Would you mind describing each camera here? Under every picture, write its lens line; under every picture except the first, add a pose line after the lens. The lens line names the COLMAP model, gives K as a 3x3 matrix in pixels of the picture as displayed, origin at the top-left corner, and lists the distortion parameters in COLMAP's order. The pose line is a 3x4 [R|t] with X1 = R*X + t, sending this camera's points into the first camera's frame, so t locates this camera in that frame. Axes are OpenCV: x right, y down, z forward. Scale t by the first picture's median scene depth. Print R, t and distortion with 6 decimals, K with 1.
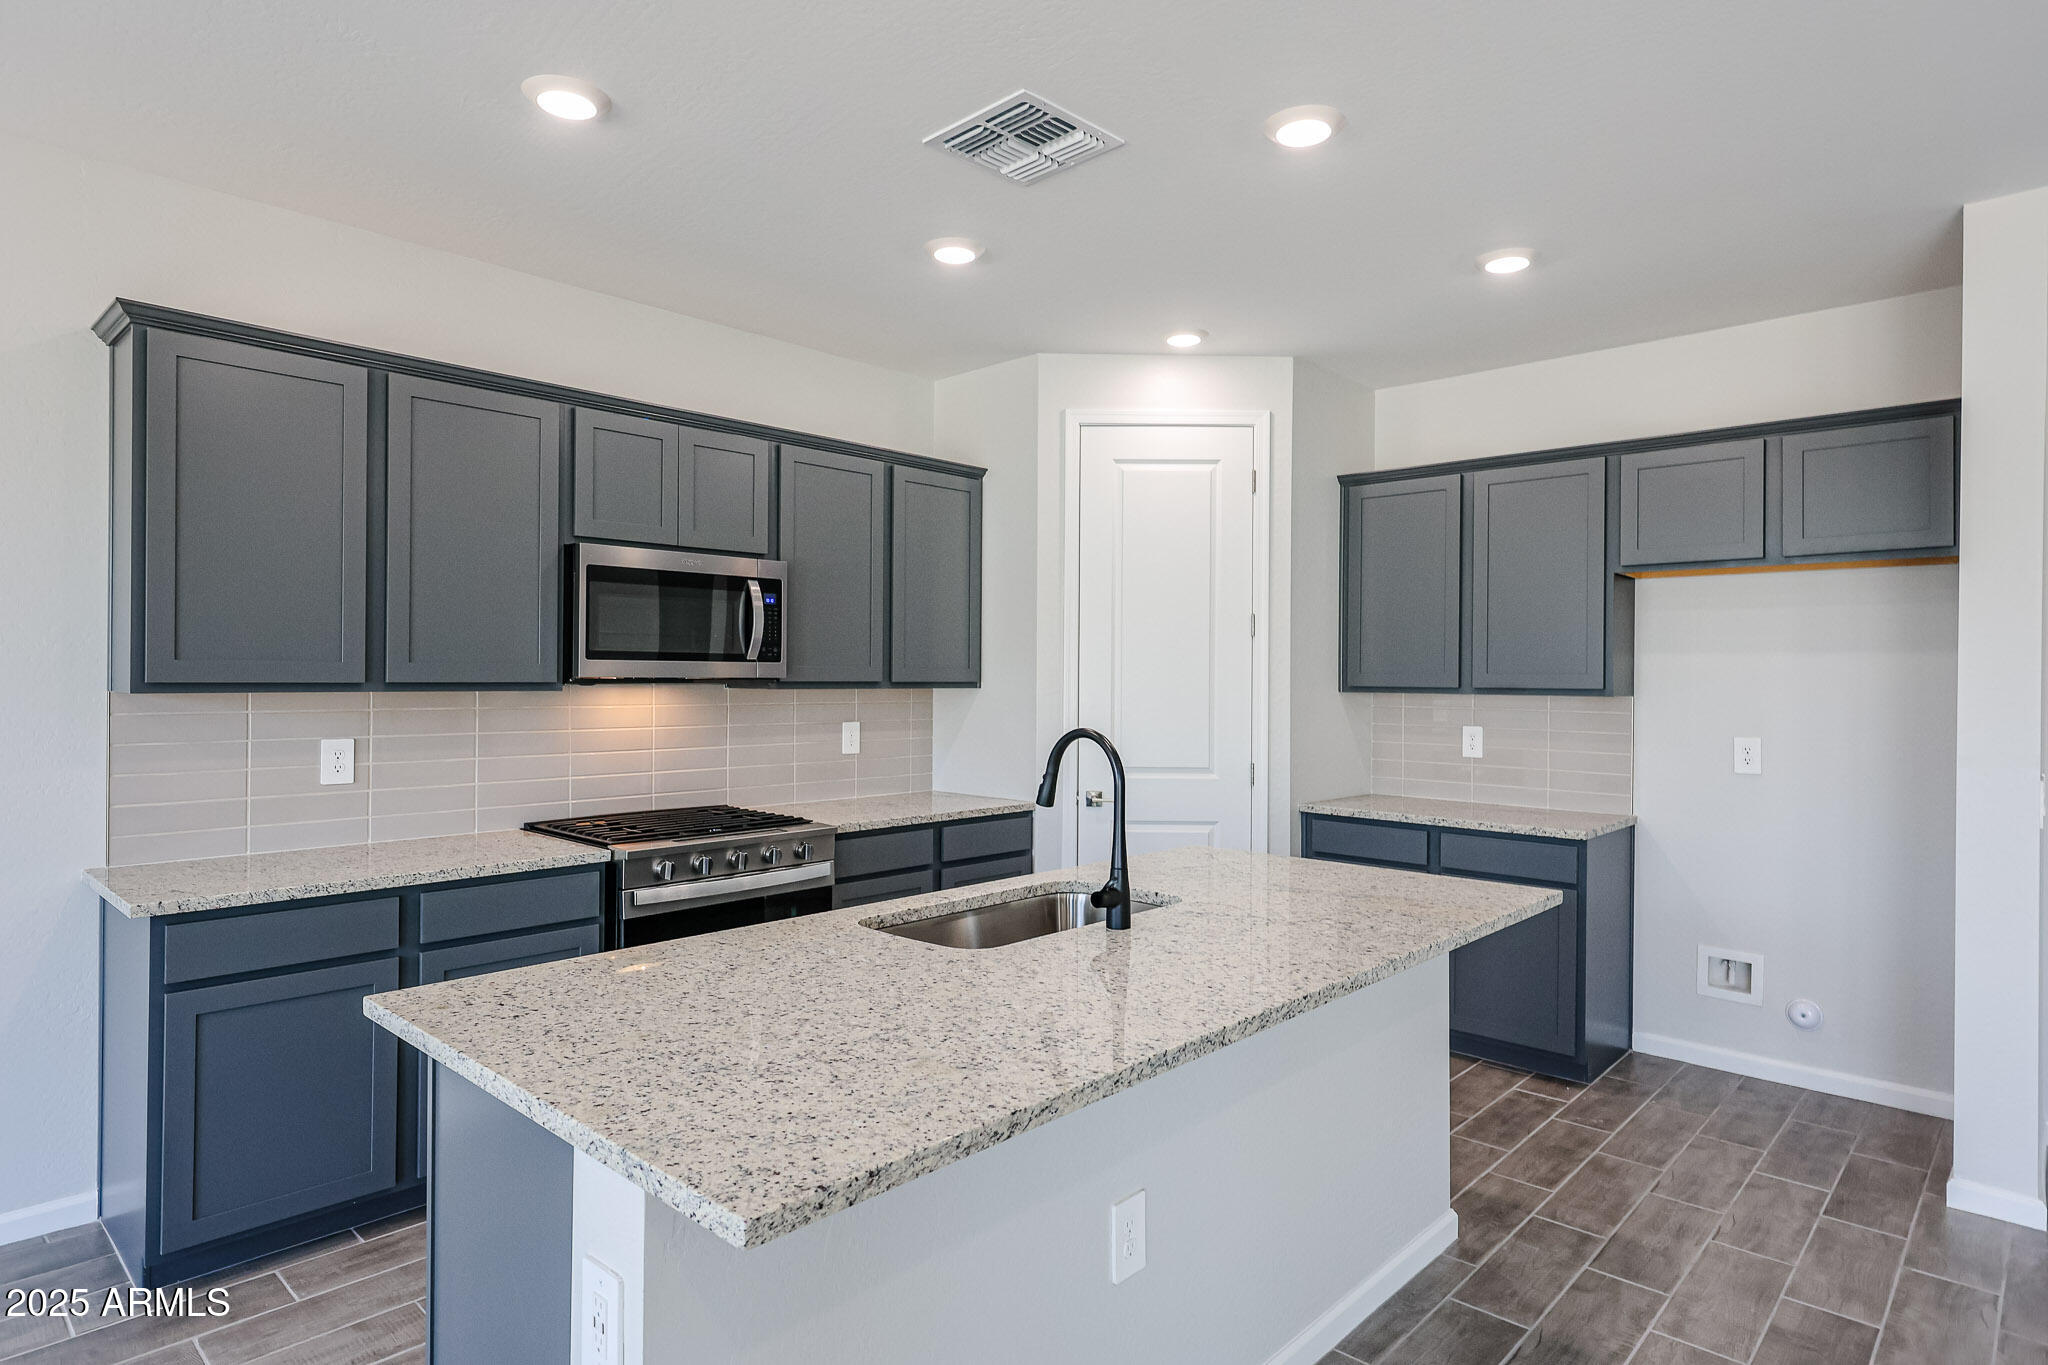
lens RADIAL K [[1126.7, 0, 1016.8], [0, 1126.7, 675.1], [0, 0, 1]] dist [0.001262, 0.002140]
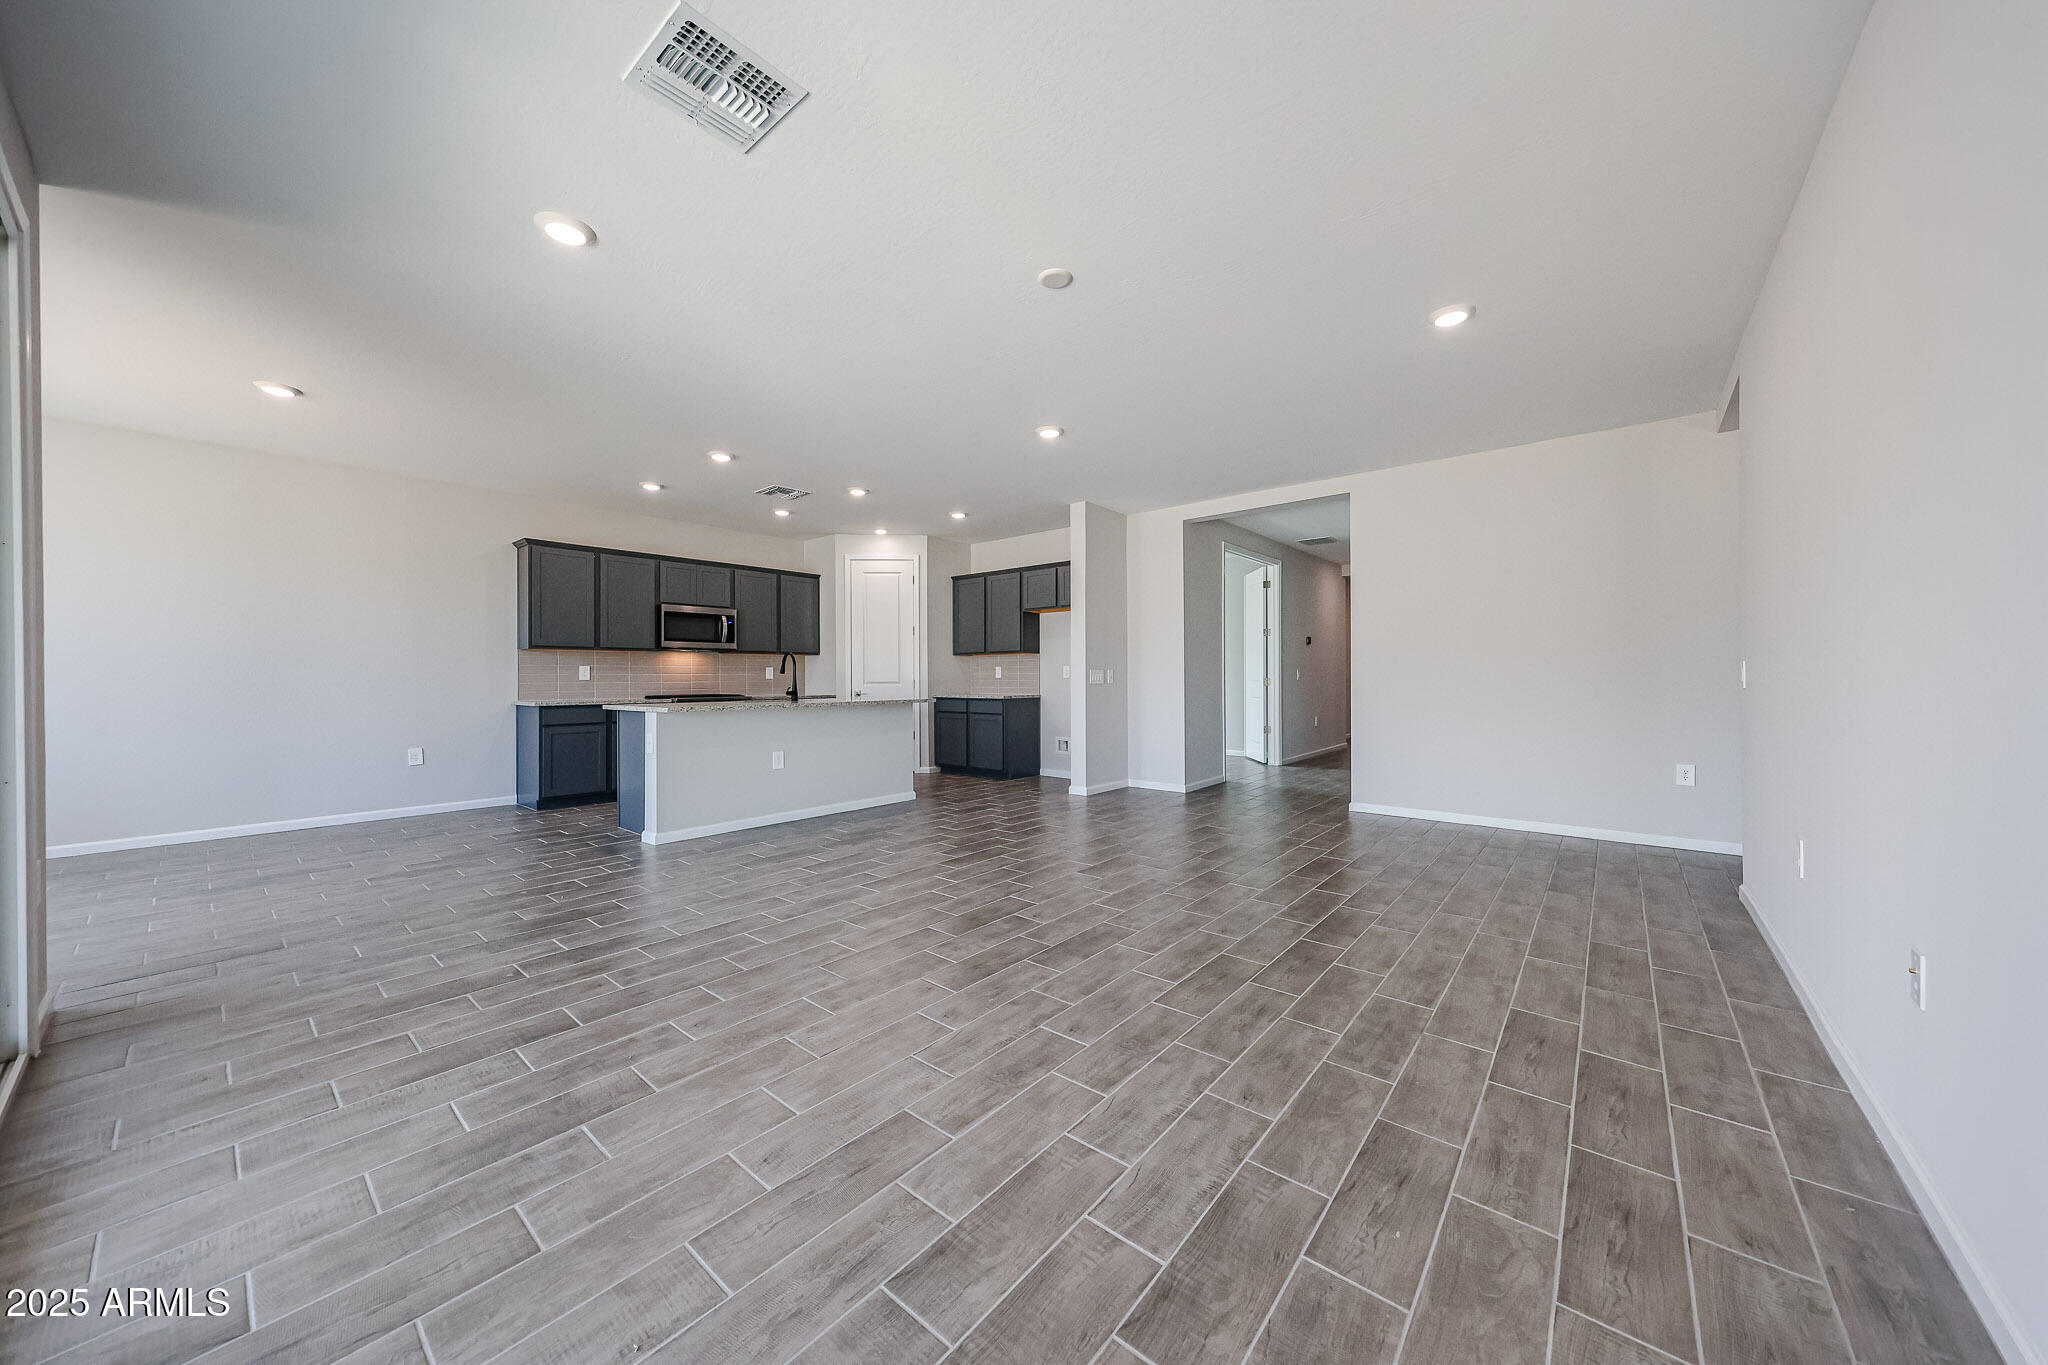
lens RADIAL K [[703.6, 0, 1020.6], [0, 703.6, 677.2], [0, 0, 1]] dist [-0.001630, 0.000078]
pose [[0.998456, -0.012723, 0.054067, 0.460280], [0.012801, 0.999917, -0.001085, 0.093285], [-0.054049, 0.001775, 0.998537, -0.929141]]
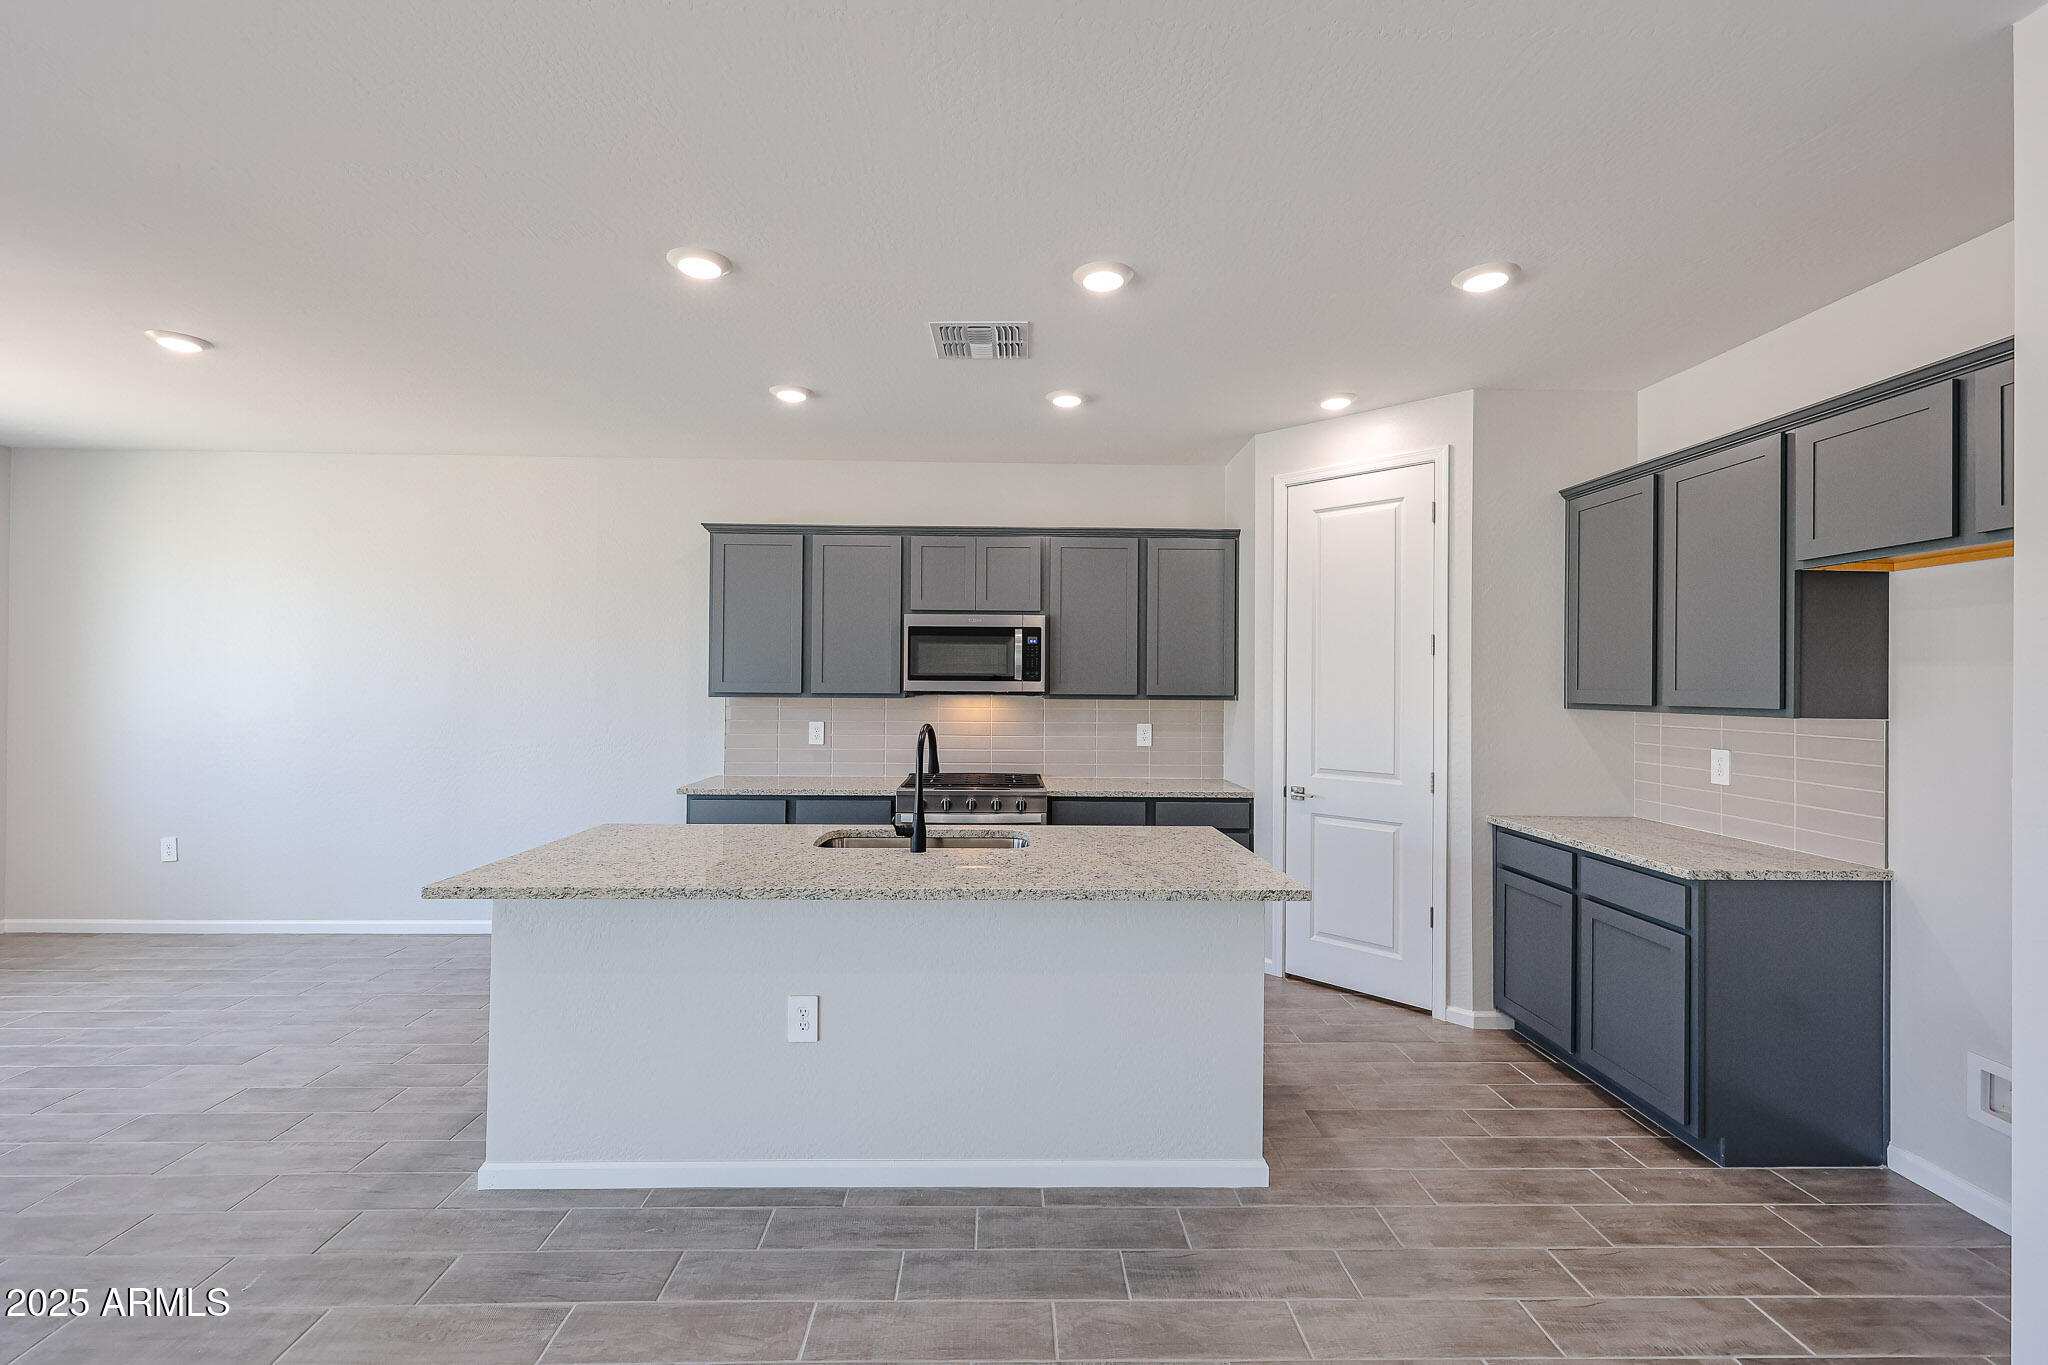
lens RADIAL K [[885.4, 0, 1016.8], [0, 885.4, 679.8], [0, 0, 1]] dist [0.002598, 0.000219]
pose [[0.702289, -0.005738, -0.711868, 0.646602], [-0.003264, 0.999931, -0.011280, -0.000016], [0.711884, 0.010245, 0.702222, 0.143824]]
